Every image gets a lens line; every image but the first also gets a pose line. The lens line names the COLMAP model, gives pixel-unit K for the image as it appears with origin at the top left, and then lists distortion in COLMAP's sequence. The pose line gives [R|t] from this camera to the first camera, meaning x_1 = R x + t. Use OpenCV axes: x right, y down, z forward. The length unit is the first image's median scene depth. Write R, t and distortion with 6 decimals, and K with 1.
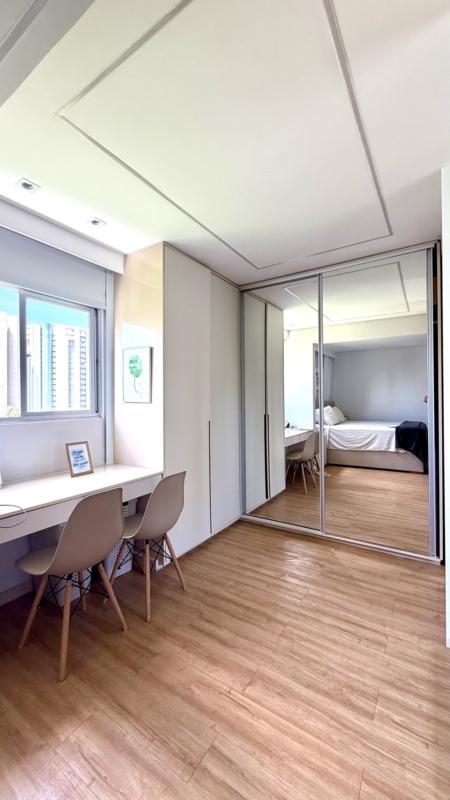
lens RADIAL K [[317.2, 0, 224.0], [0, 317.2, 399.0], [0, 0, 1]] dist [0.000459, -0.000009]
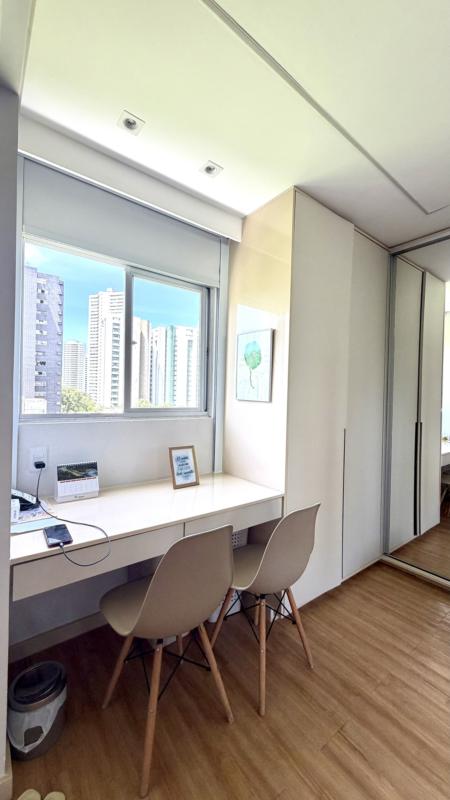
lens RADIAL K [[317.2, 0, 224.0], [0, 317.2, 399.0], [0, 0, 1]] dist [0.000459, -0.000009]
pose [[0.943144, 0.033010, -0.330743, -0.084650], [-0.030280, 0.999452, 0.013405, -0.002640], [0.331004, -0.002628, 0.943626, 0.242564]]
